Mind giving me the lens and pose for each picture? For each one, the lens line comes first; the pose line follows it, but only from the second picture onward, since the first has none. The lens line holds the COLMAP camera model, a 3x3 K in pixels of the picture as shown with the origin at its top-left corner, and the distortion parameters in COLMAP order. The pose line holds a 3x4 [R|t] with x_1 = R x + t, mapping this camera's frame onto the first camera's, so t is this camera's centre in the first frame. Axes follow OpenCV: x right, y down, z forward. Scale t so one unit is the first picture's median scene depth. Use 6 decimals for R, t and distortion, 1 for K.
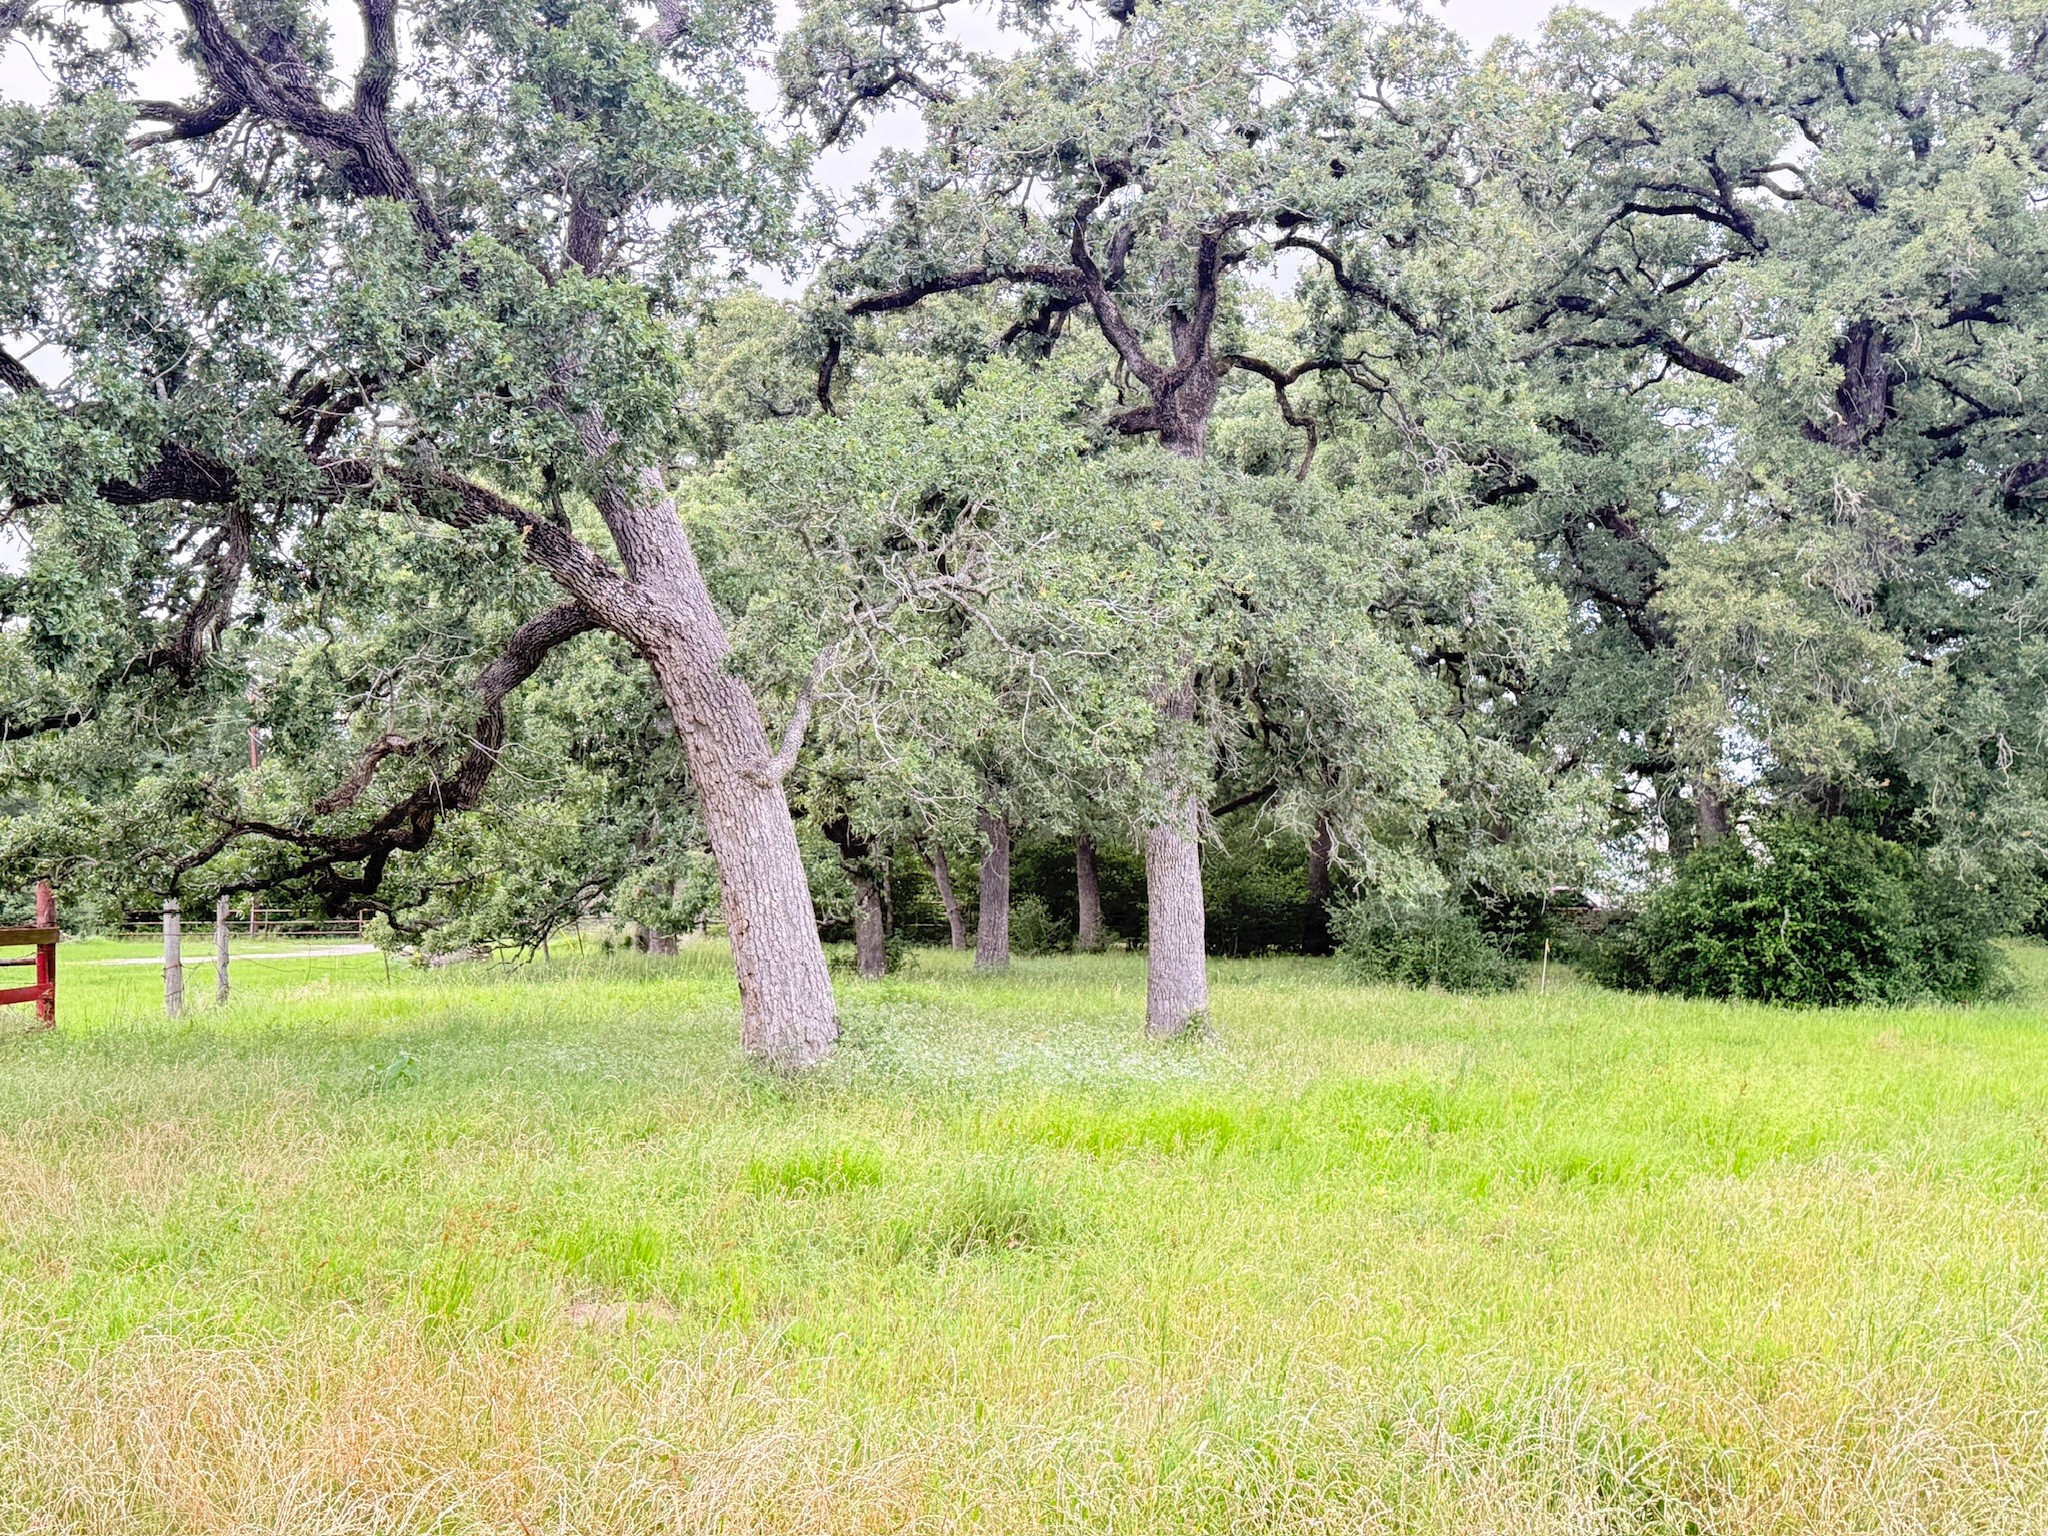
lens RADIAL K [[2325.7, 0, 1011.2], [0, 2325.7, 751.2], [0, 0, 1]] dist [0.102334, 0.000000]
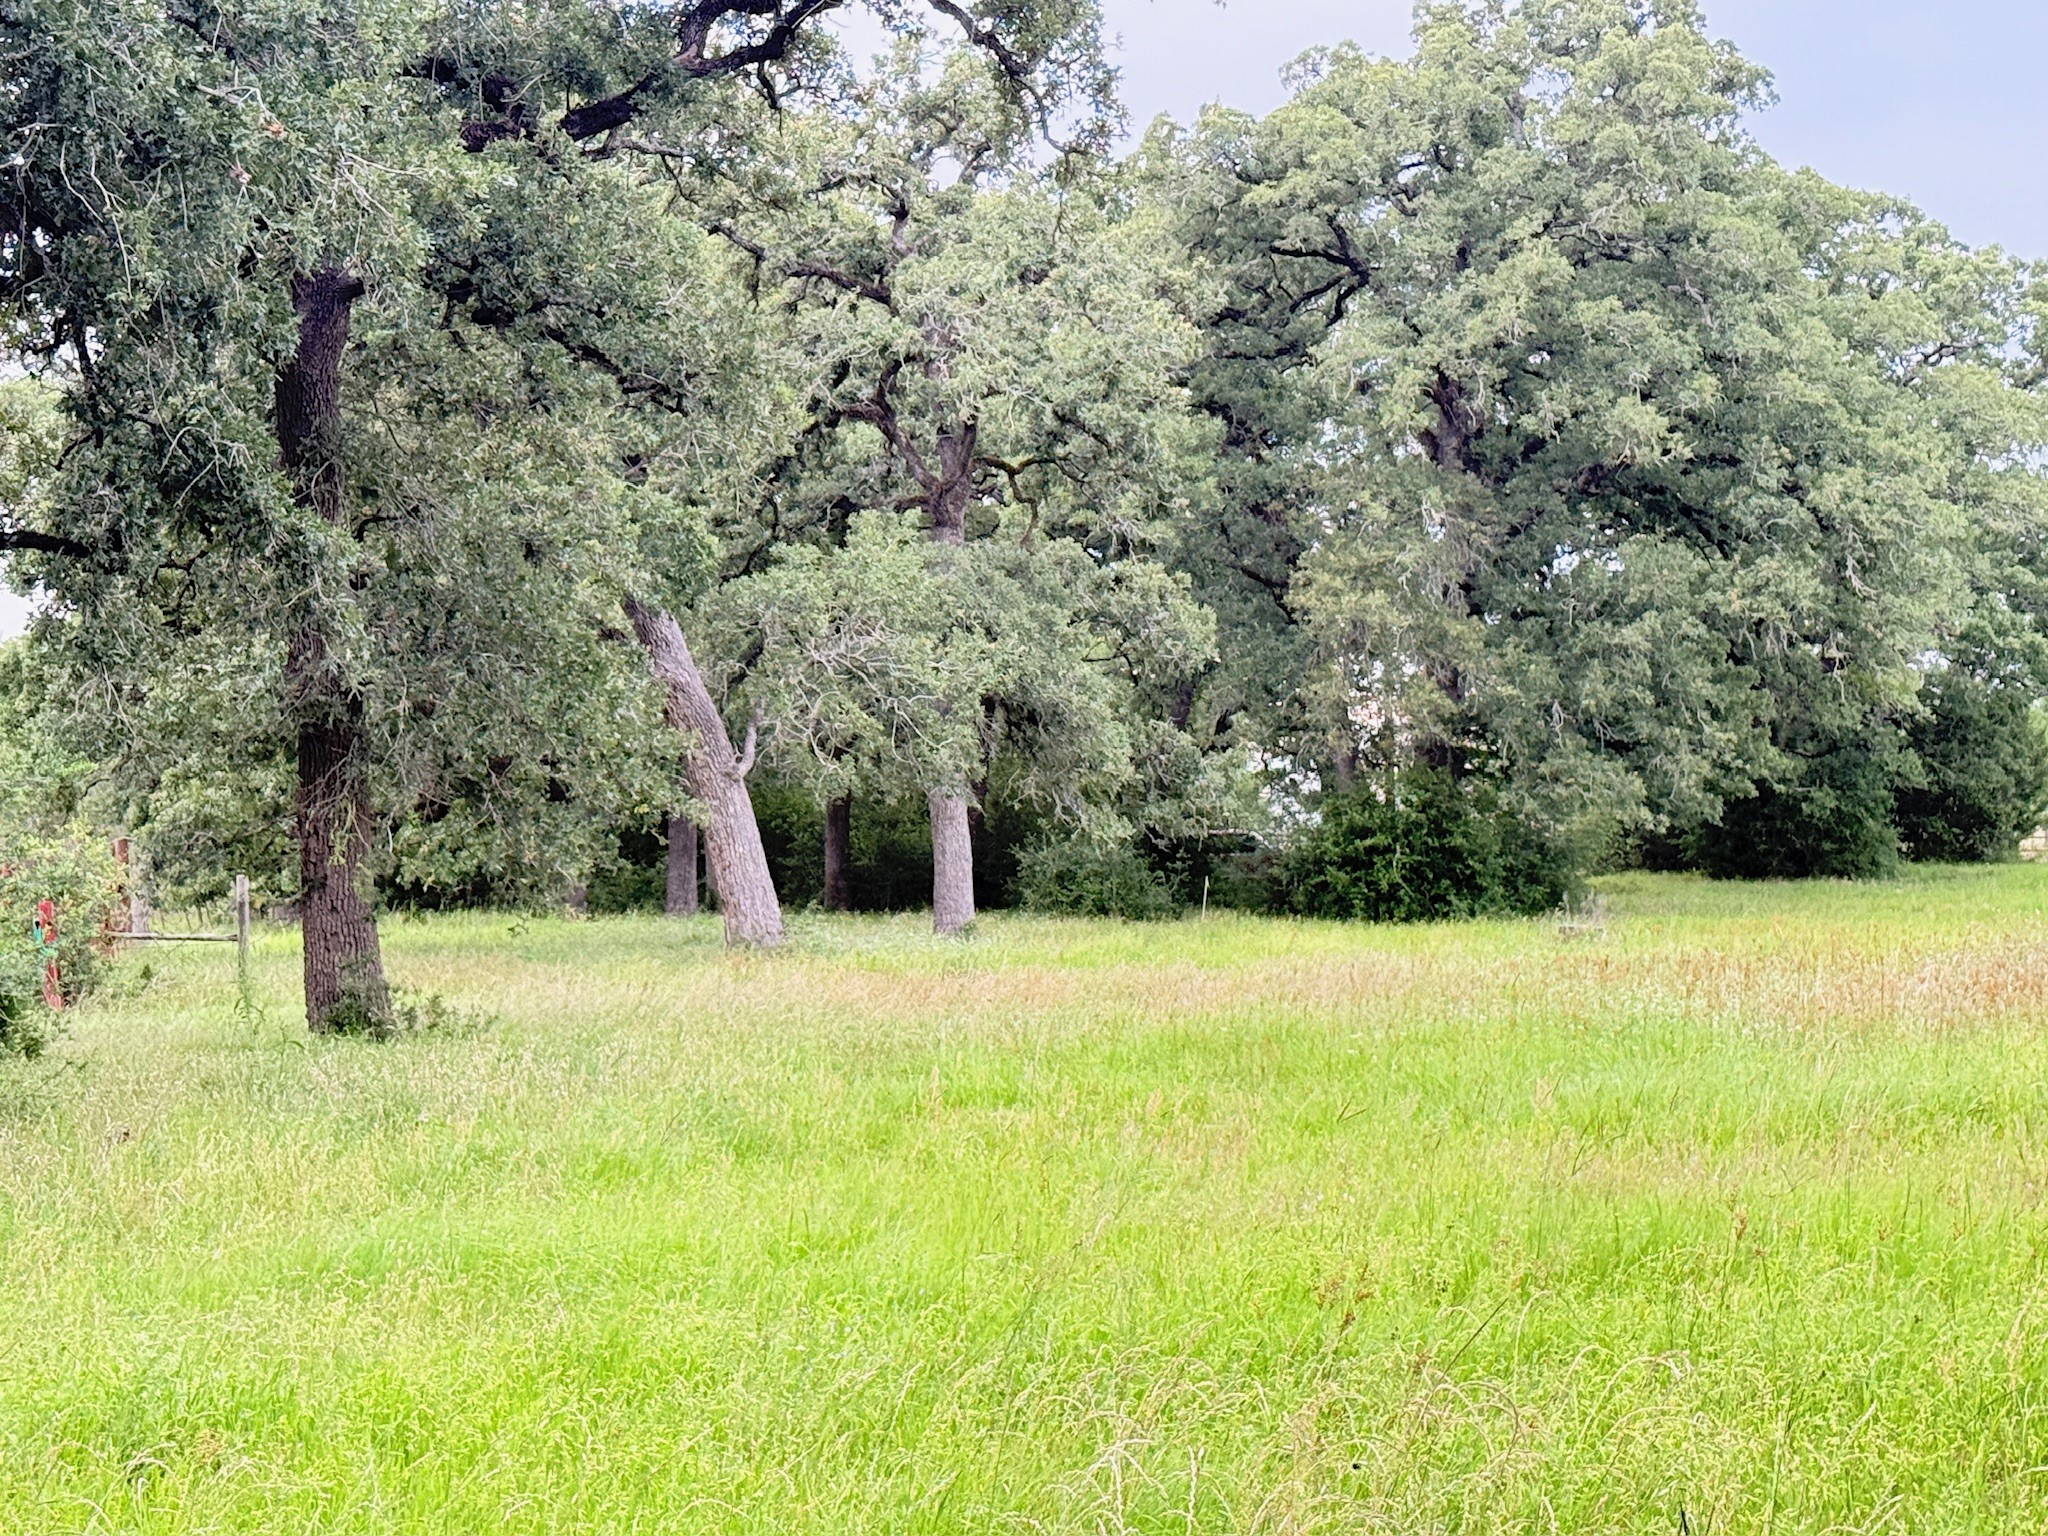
lens RADIAL K [[3858.1, 0, 1024.2], [0, 3858.1, 765.8], [0, 0, 1]] dist [0.014707, 0.000000]
pose [[0.985269, -0.016227, 0.170242, -0.205846], [0.009711, 0.999191, 0.039037, -0.055552], [-0.170737, -0.036808, 0.984629, -0.963088]]
